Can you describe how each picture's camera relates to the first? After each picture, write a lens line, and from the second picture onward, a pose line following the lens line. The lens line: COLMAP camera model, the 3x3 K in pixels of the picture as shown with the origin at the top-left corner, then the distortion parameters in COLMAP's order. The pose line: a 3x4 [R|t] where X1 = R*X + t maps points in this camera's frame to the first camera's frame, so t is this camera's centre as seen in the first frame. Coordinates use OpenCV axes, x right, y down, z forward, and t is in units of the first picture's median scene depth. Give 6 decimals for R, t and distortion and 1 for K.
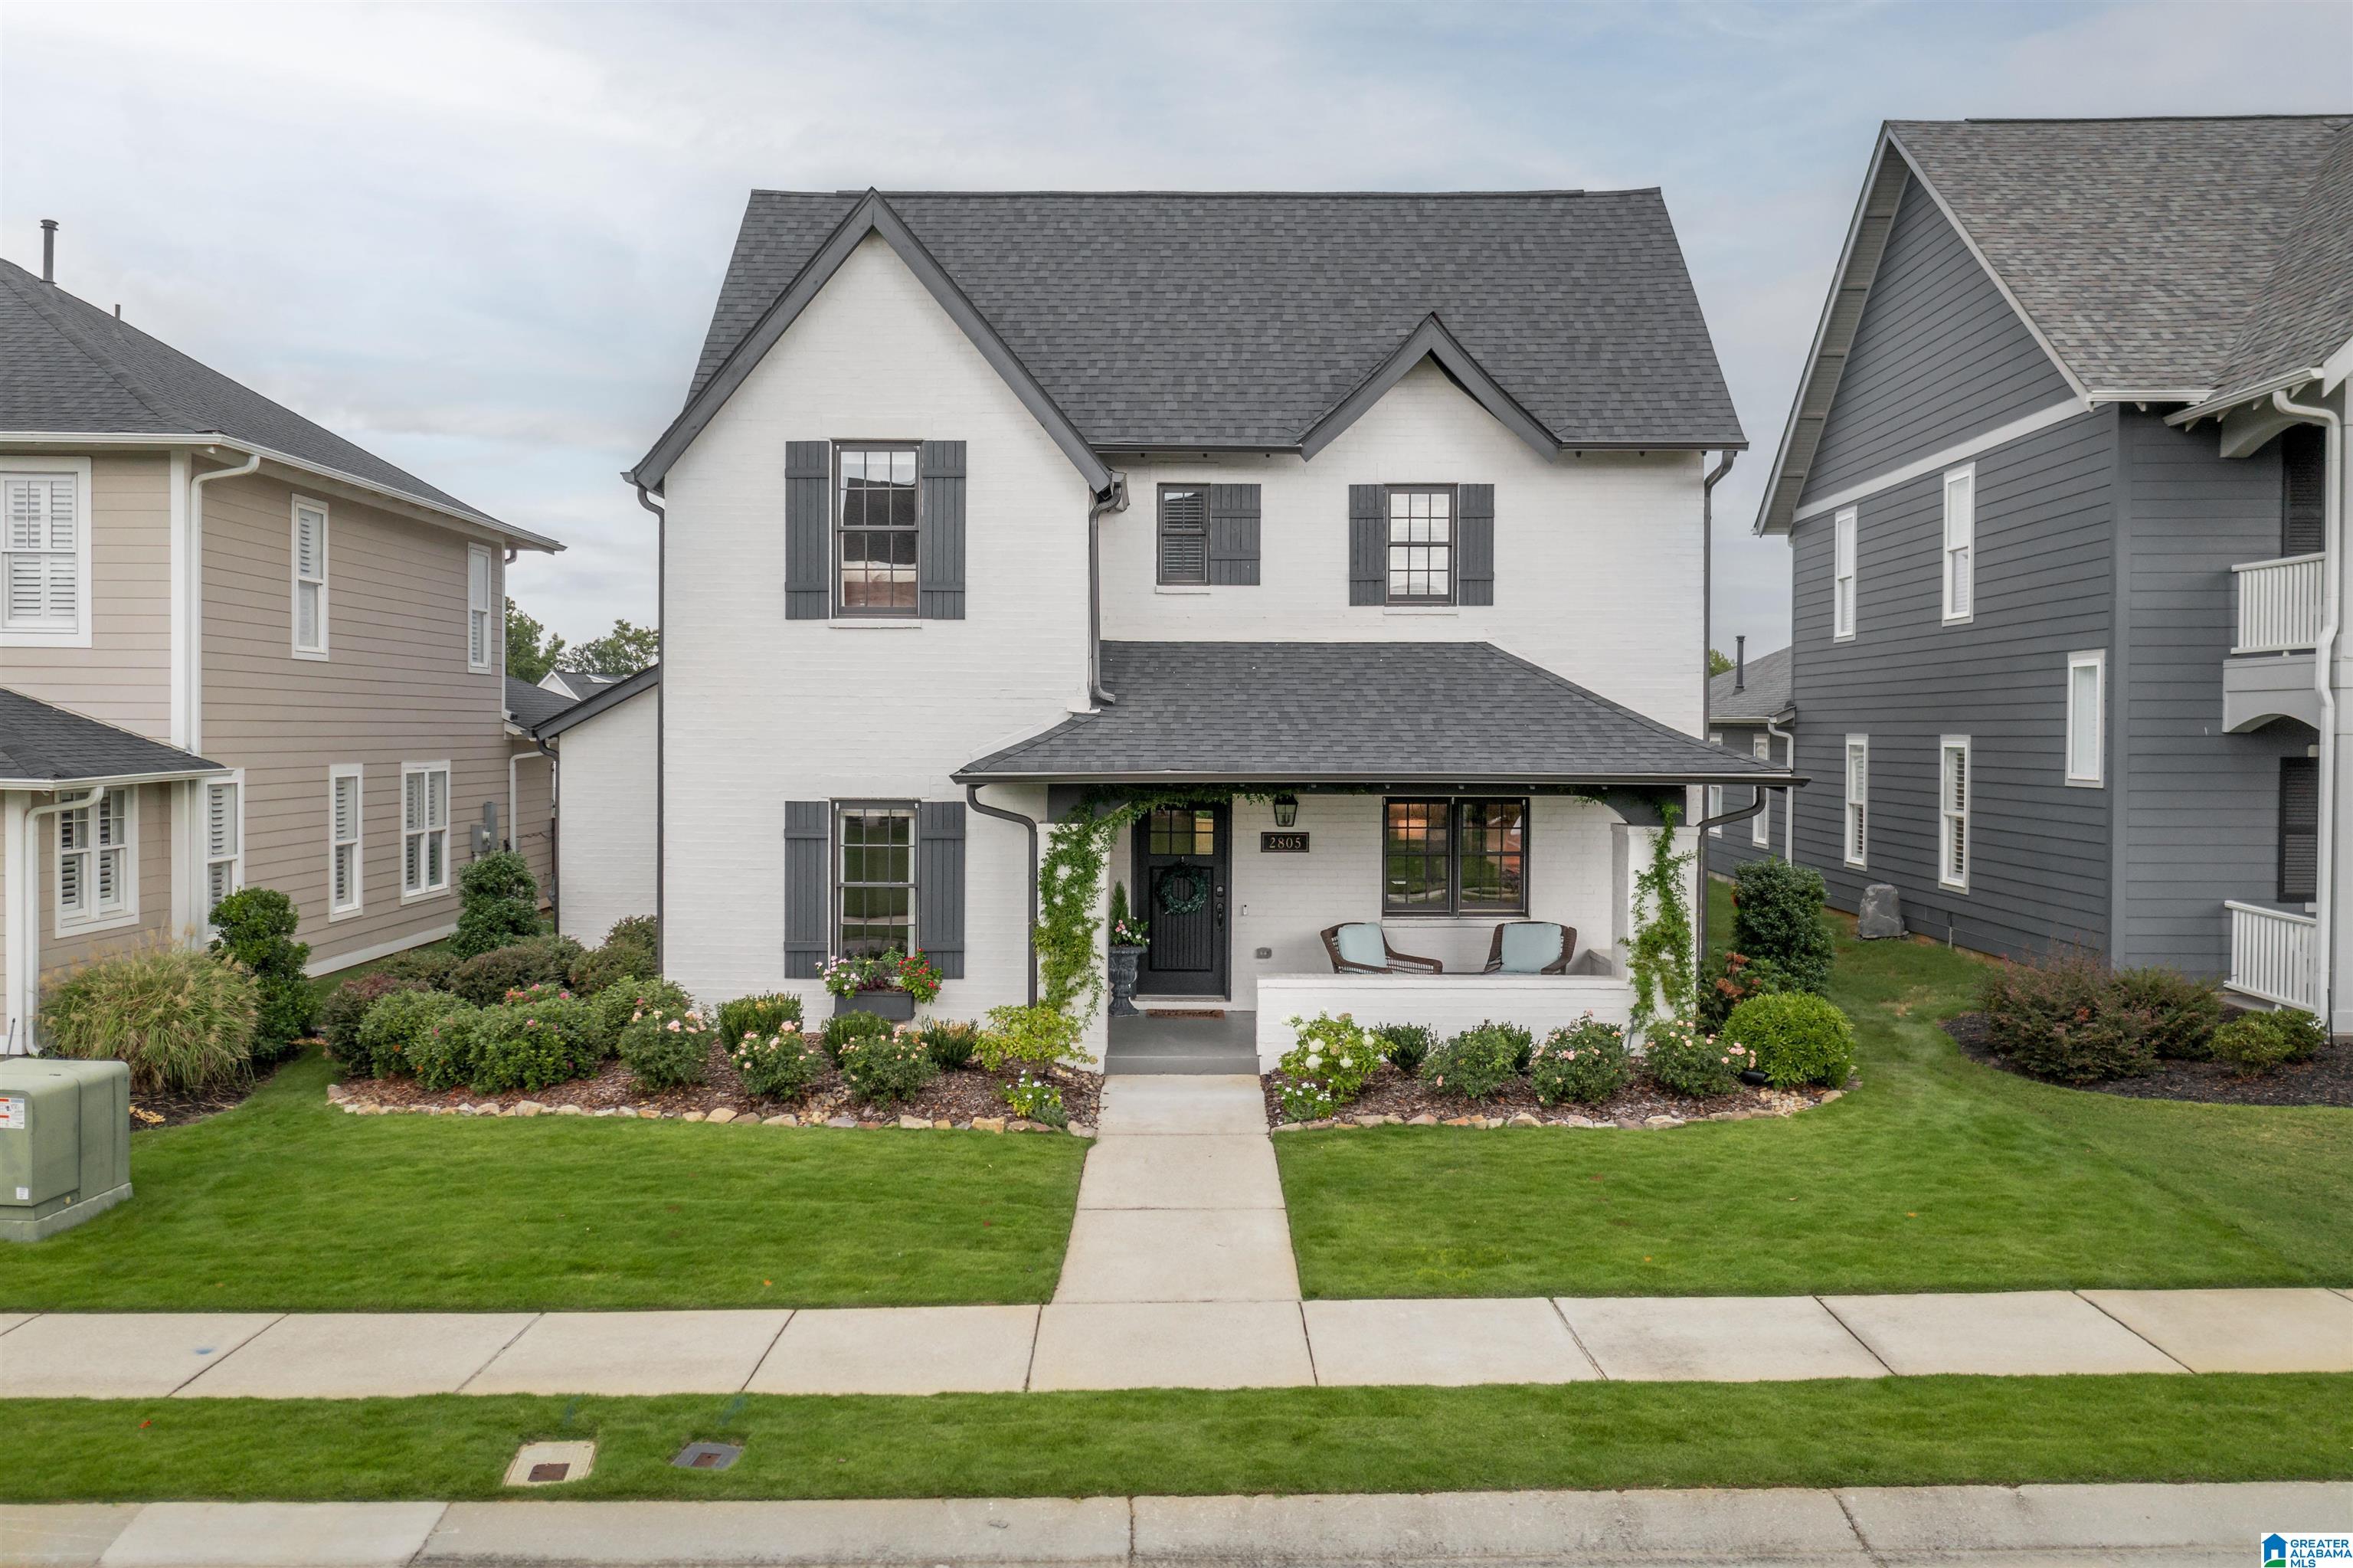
lens RADIAL K [[1886.7, 0, 1182.1], [0, 1886.7, 750.4], [0, 0, 1]] dist [0.005074, 0.004306]
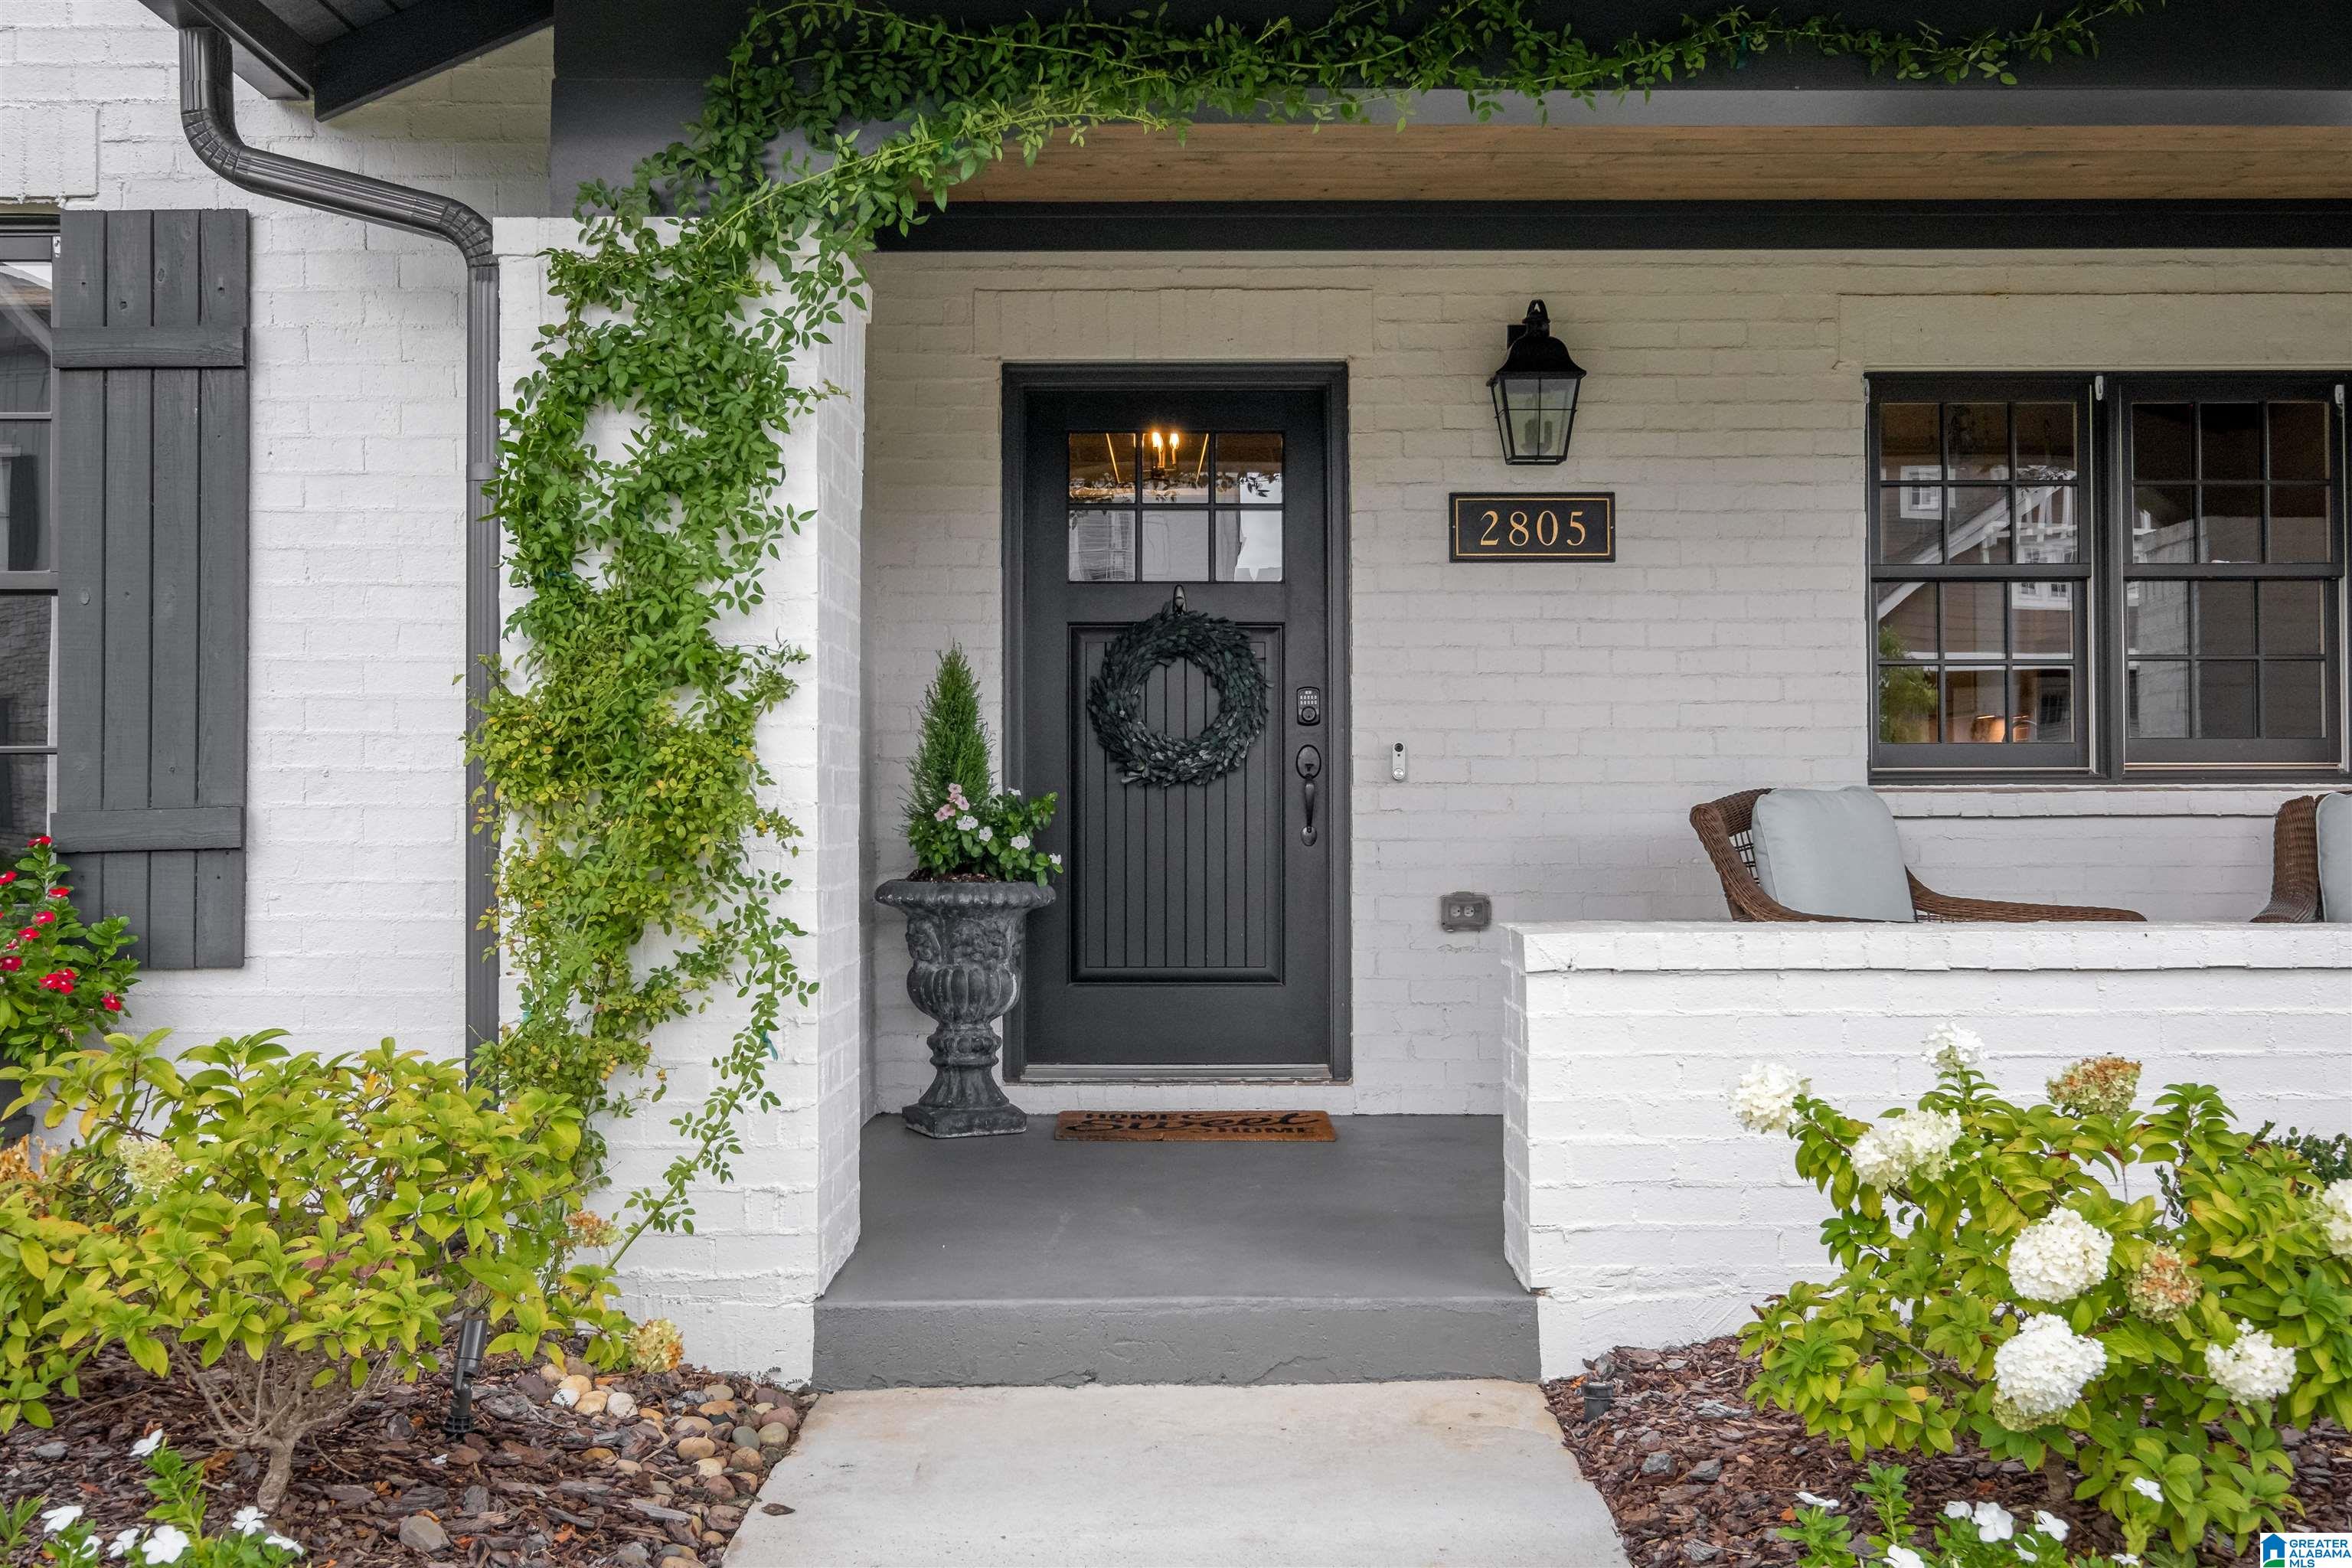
lens RADIAL K [[2365.5, 0, 1167.6], [0, 2365.5, 733.5], [0, 0, 1]] dist [0.003942, 0.004003]
pose [[0.999894, -0.012128, -0.007998, 0.001195], [0.011733, 0.998791, -0.047733, 0.106811], [0.008568, 0.047634, 0.998828, 0.703439]]
